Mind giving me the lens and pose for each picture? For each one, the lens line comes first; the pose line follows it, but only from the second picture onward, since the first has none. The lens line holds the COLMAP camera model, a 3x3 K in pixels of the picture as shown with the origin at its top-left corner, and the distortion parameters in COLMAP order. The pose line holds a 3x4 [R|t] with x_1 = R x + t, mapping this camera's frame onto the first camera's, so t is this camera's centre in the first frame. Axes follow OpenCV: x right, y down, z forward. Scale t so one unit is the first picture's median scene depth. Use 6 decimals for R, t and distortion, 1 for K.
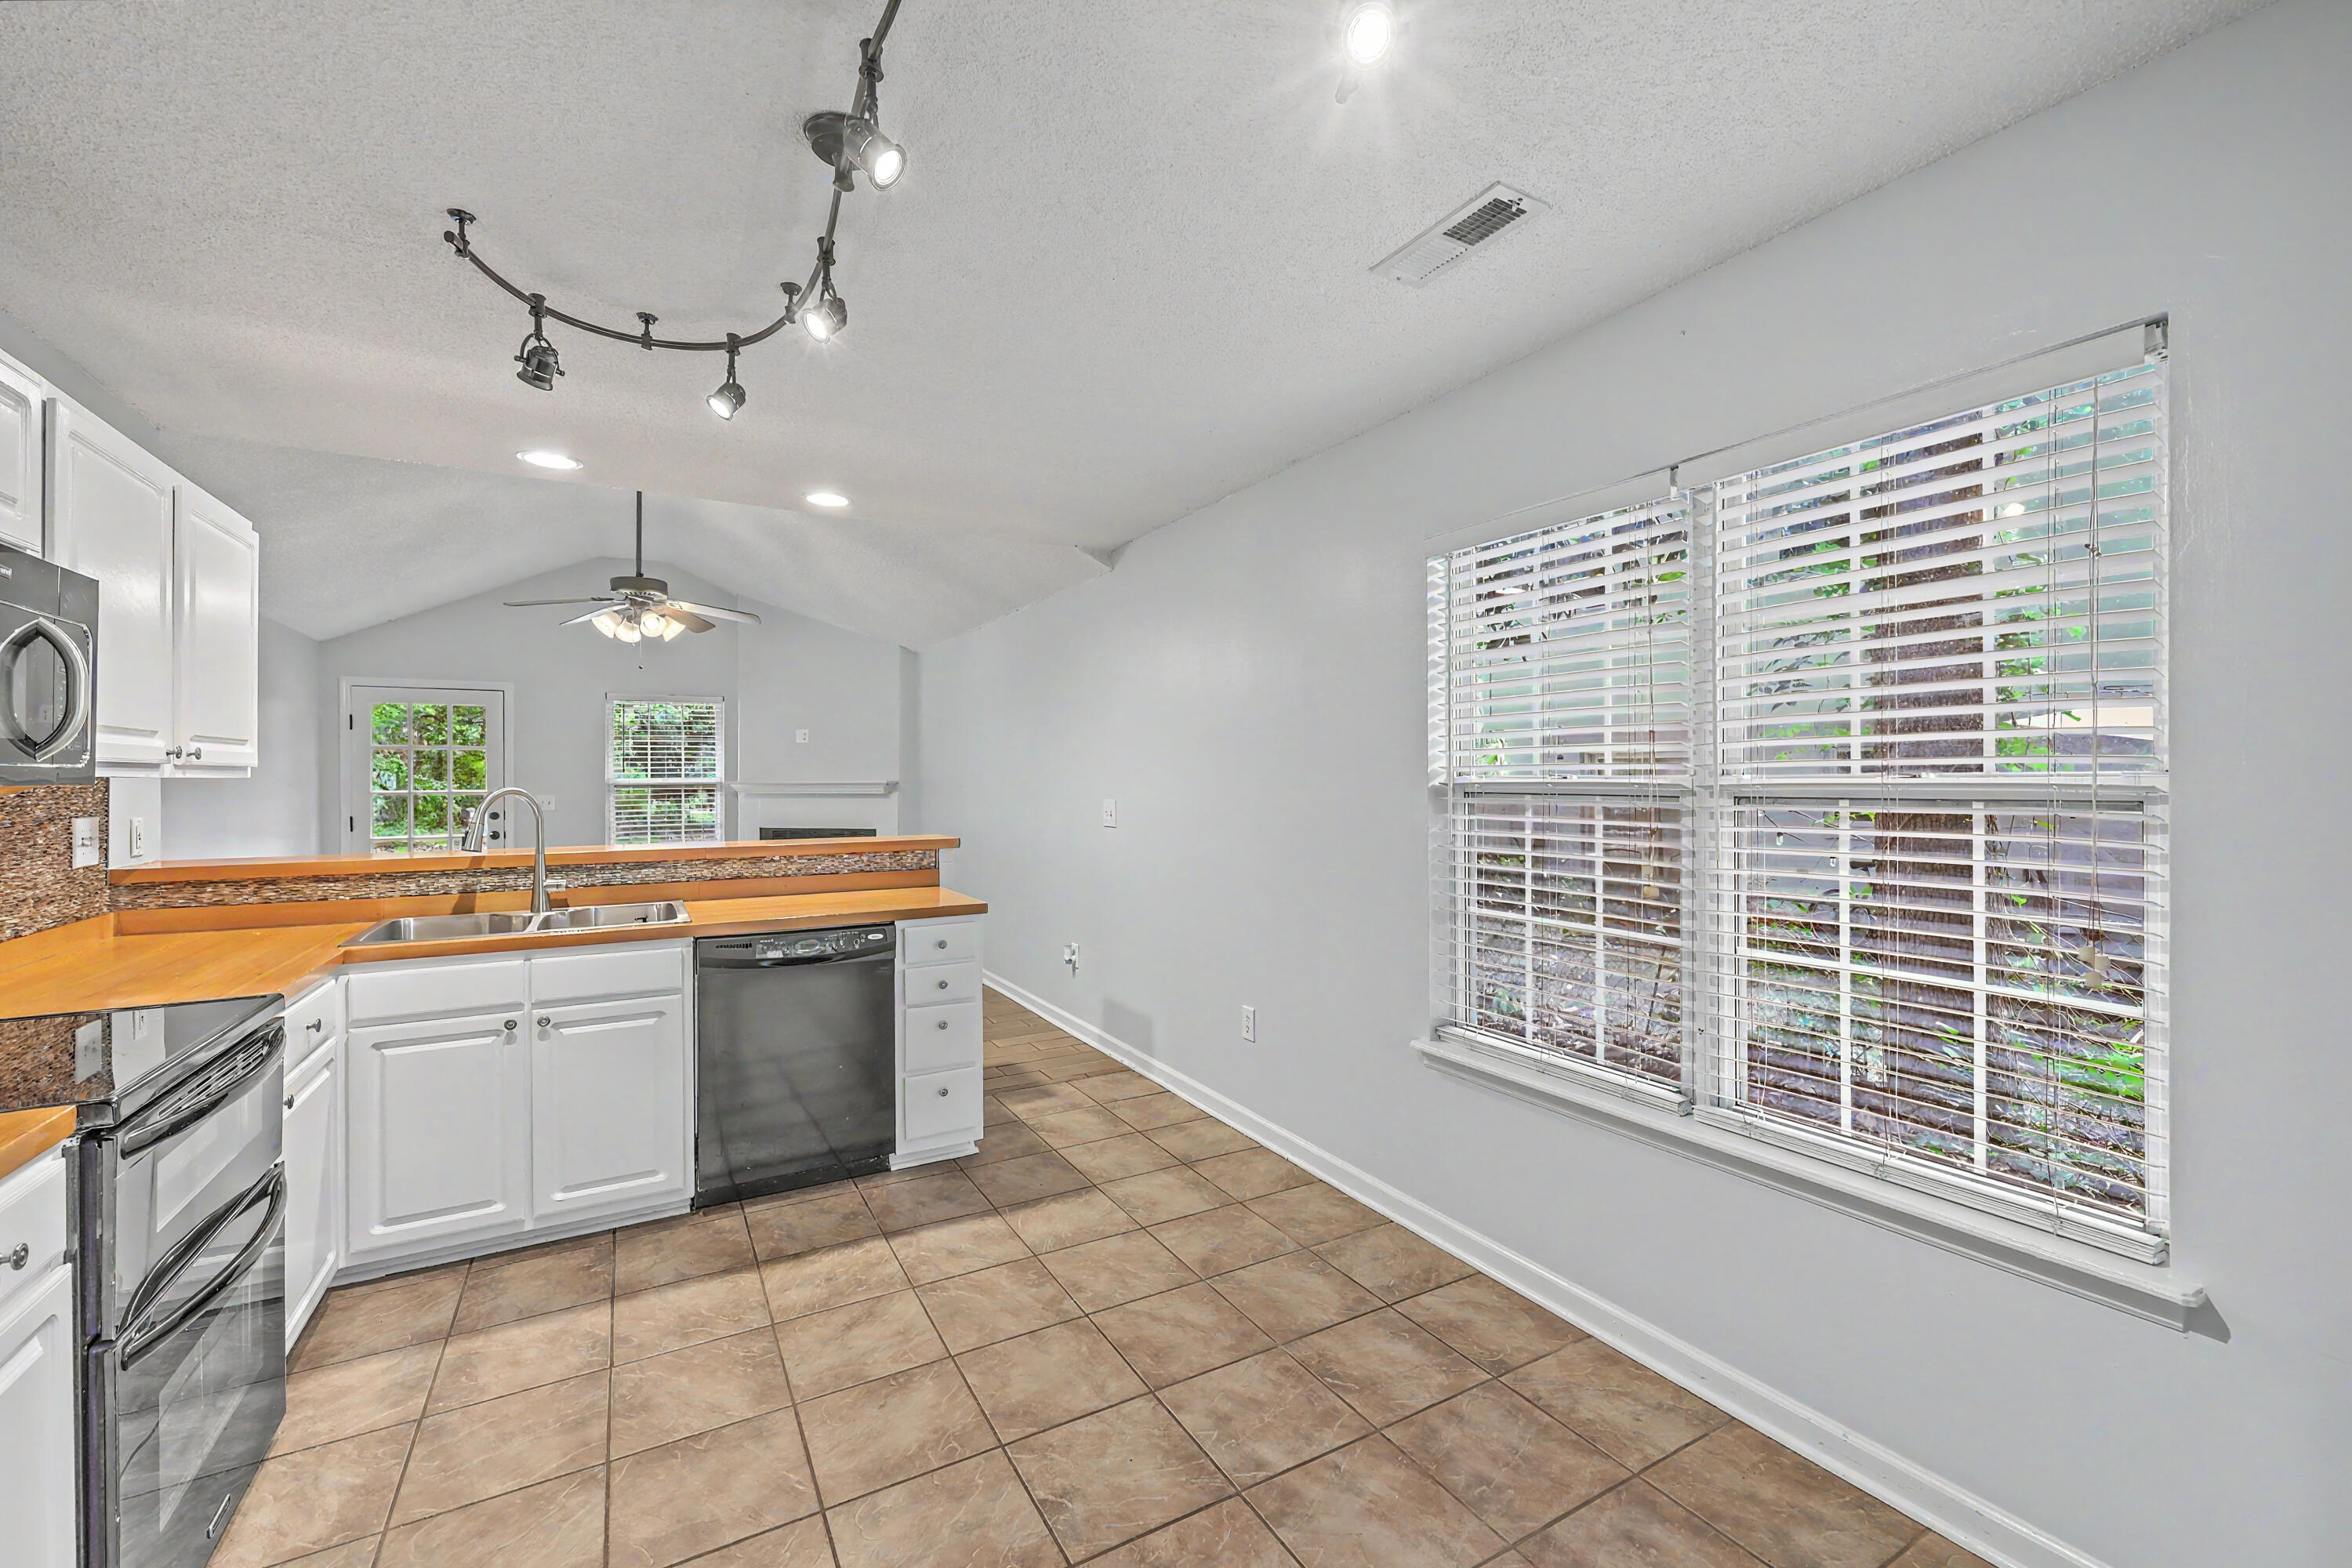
lens RADIAL K [[965.4, 0, 1175.3], [0, 965.4, 778.3], [0, 0, 1]] dist [0.002175, -0.000189]
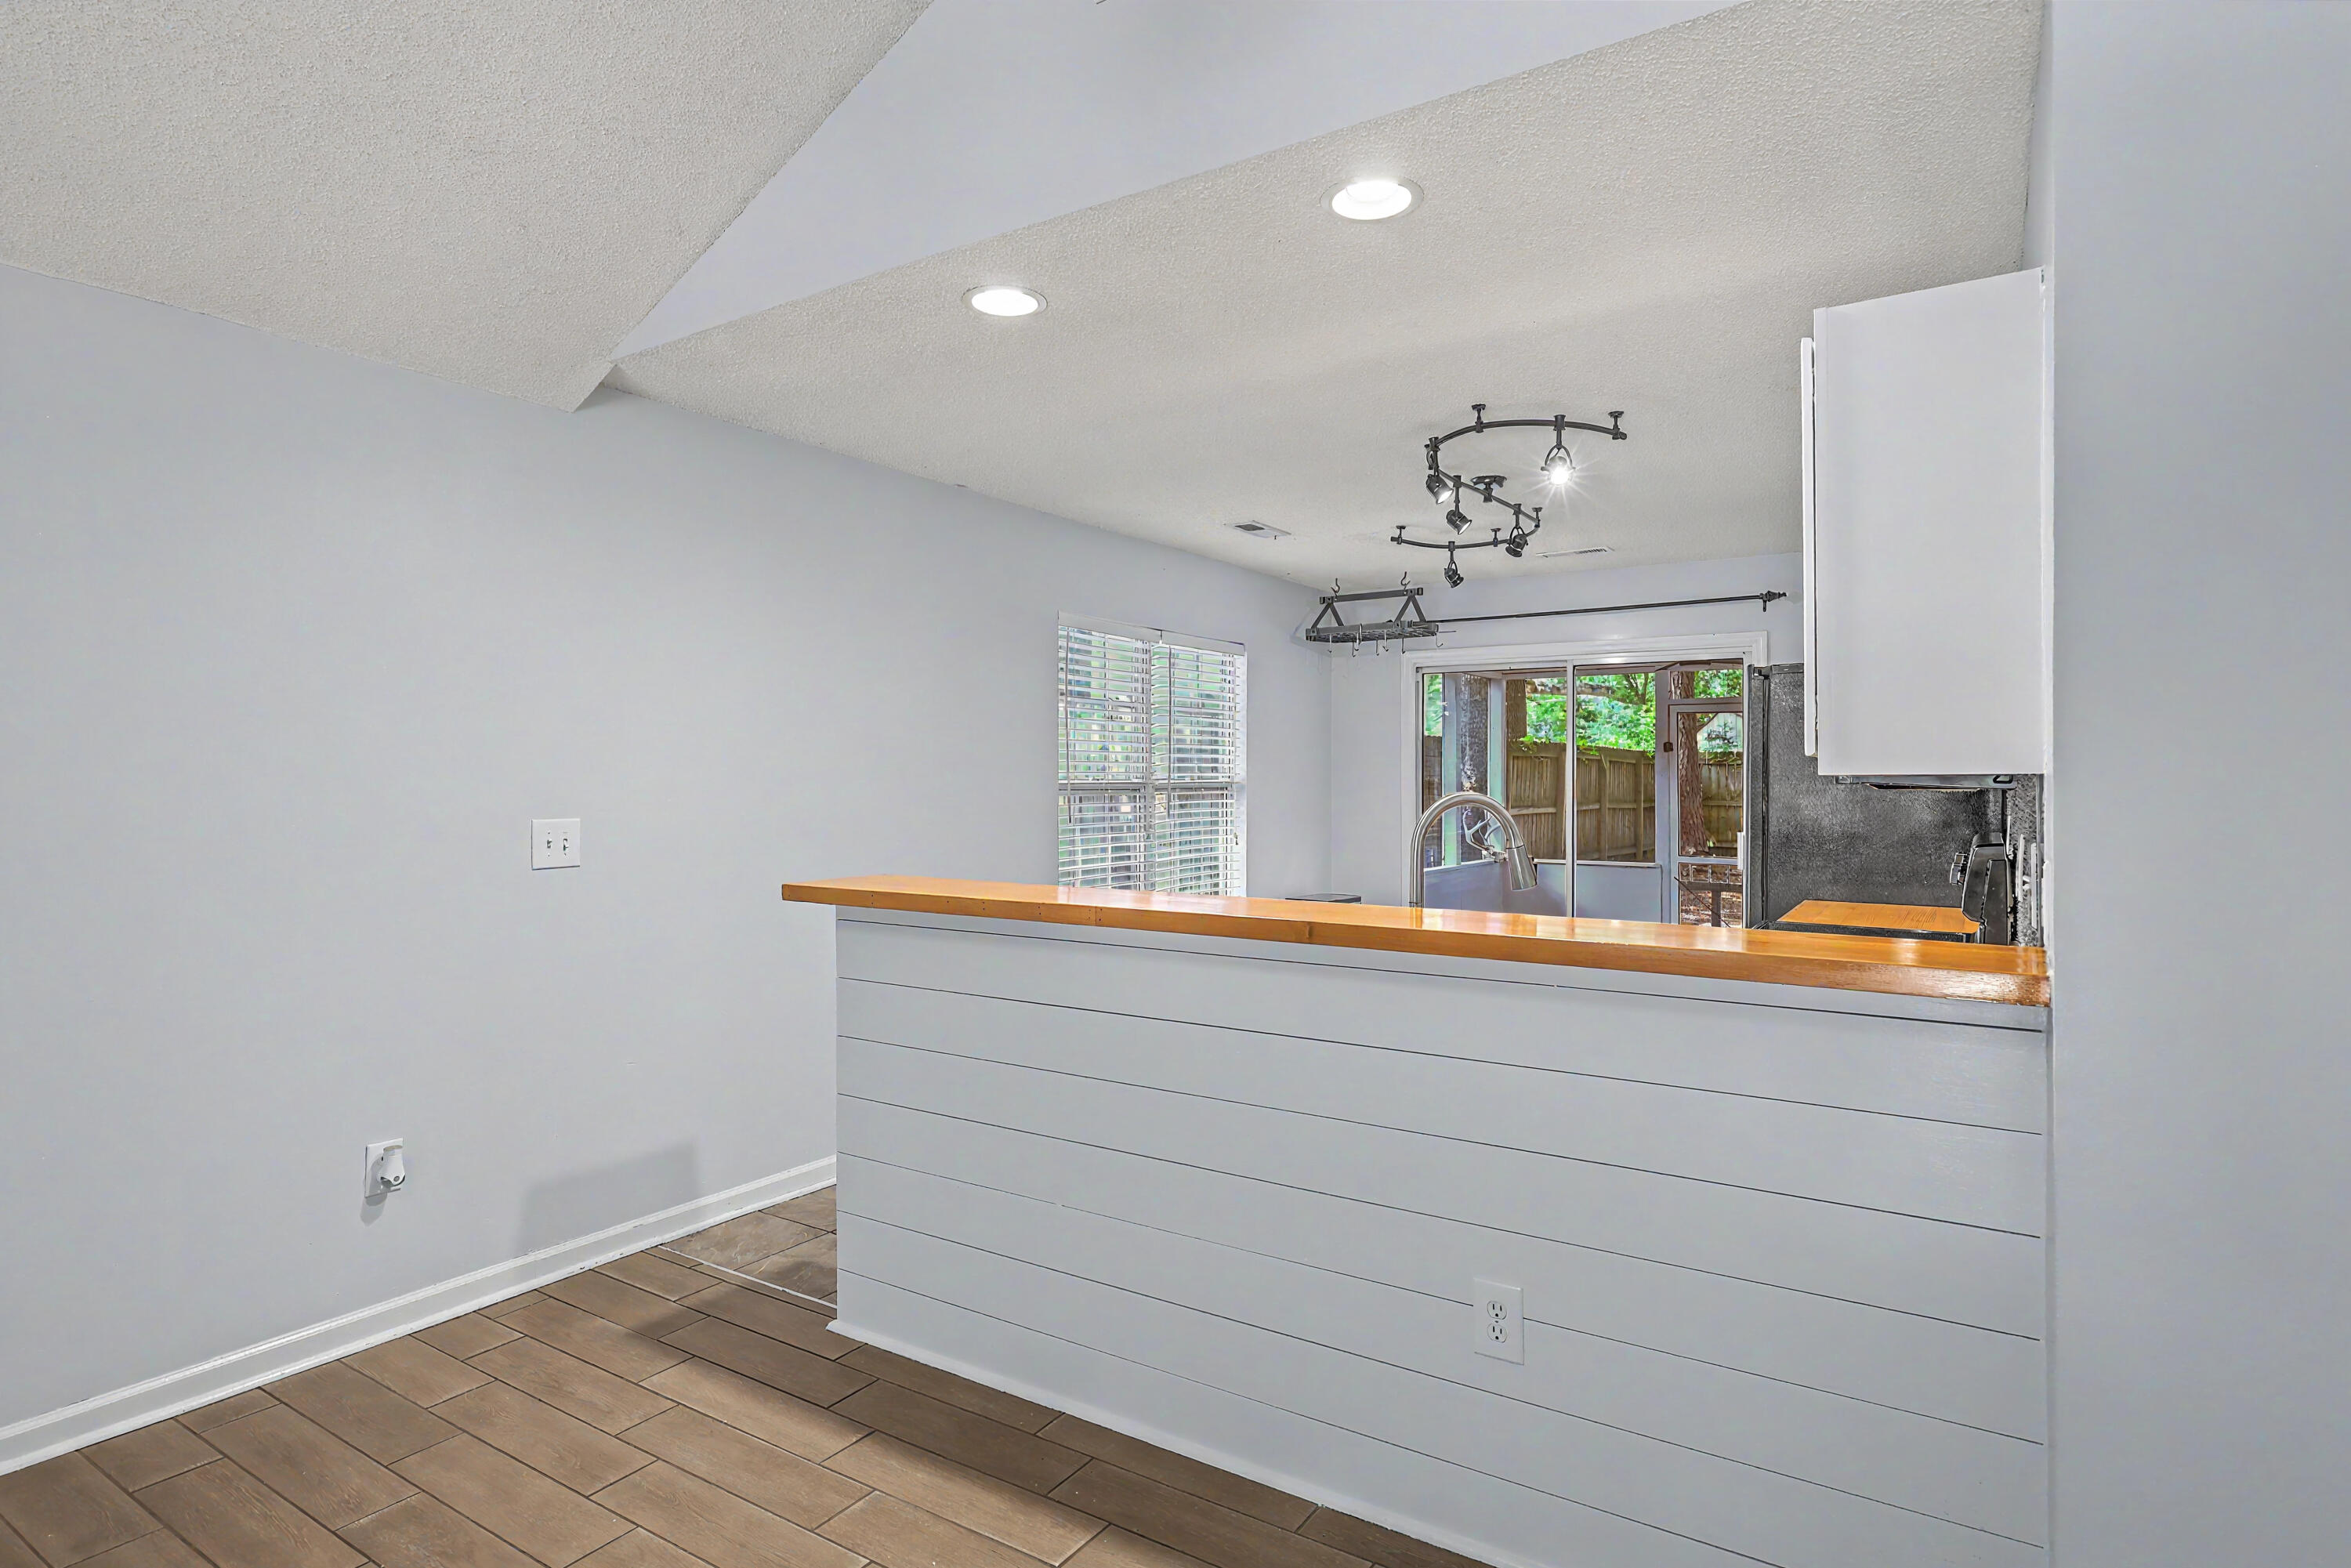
lens RADIAL K [[1241.6, 0, 1188.1], [0, 1241.6, 781.6], [0, 0, 1]] dist [0.011735, -0.000054]
pose [[-0.465191, -0.000770, 0.885210, -1.431071], [0.000143, 1.000000, 0.000945, 0.000741], [-0.885210, 0.000566, -0.465191, 1.672336]]
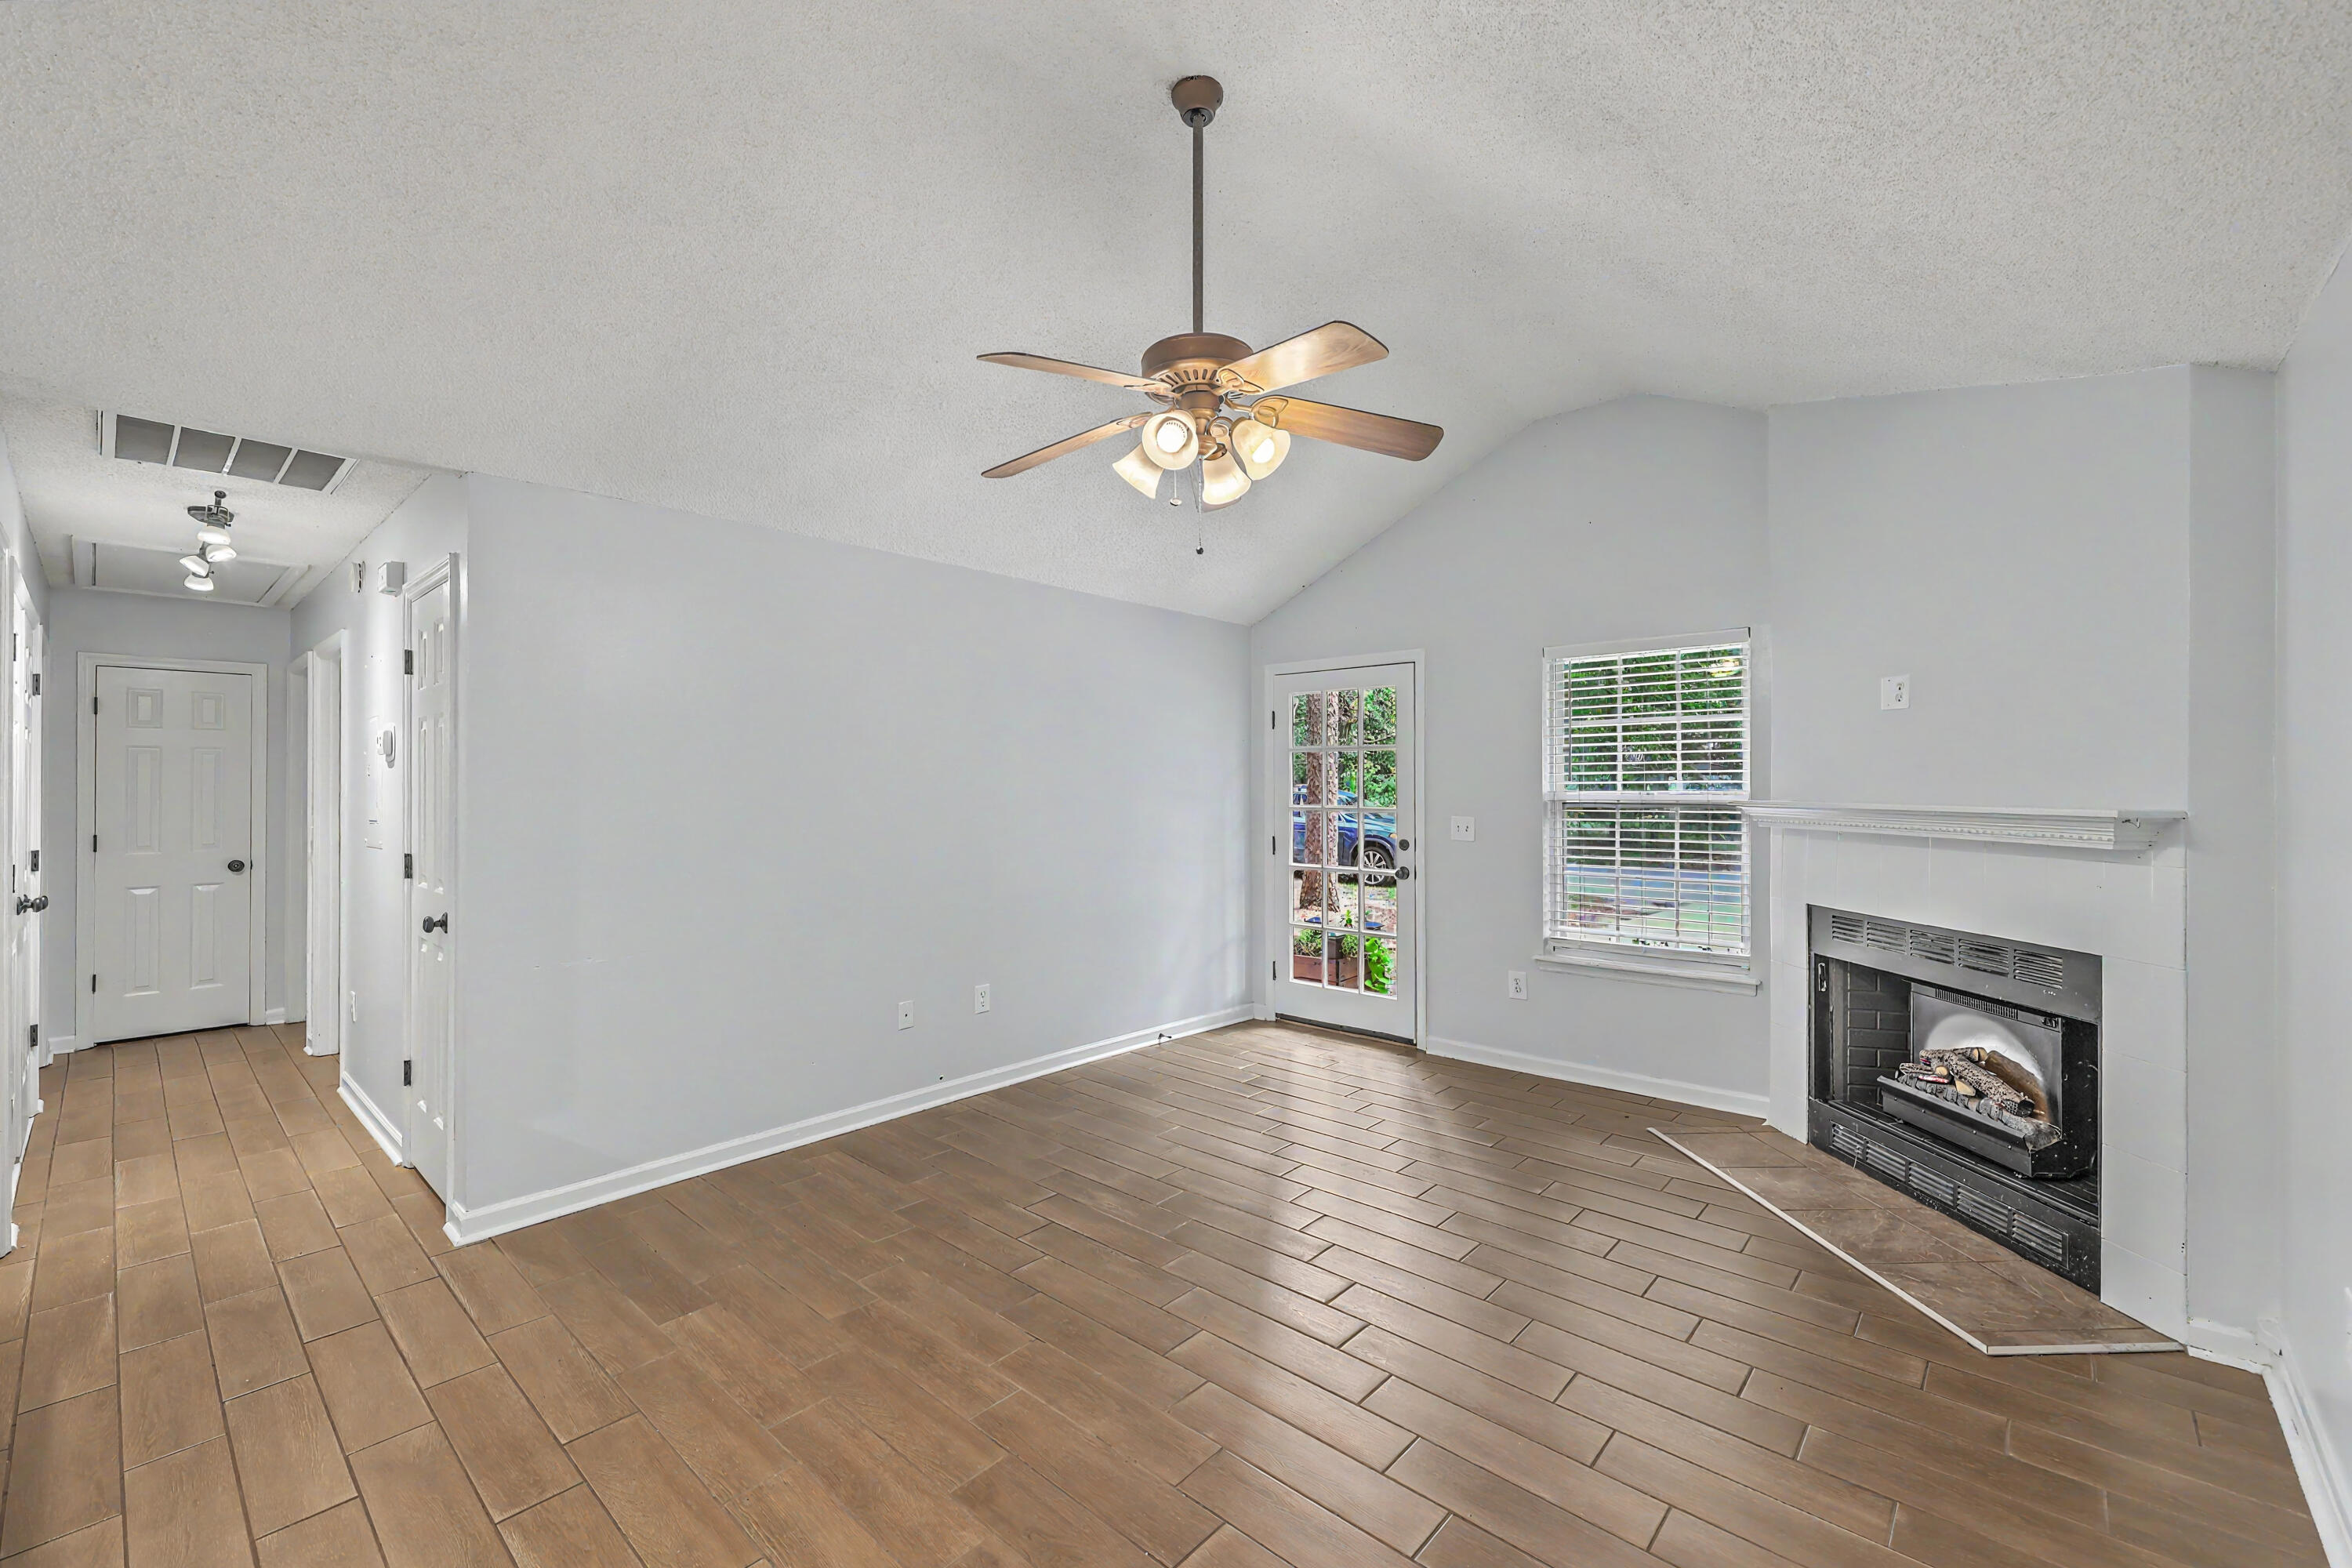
lens RADIAL K [[965.4, 0, 1173.3], [0, 965.4, 777.8], [0, 0, 1]] dist [0.002175, -0.000189]
pose [[0.314947, -0.001441, -0.949108, -0.268903], [-0.000241, 0.999999, -0.001598, -0.019205], [0.949109, 0.000732, 0.314947, 1.645191]]
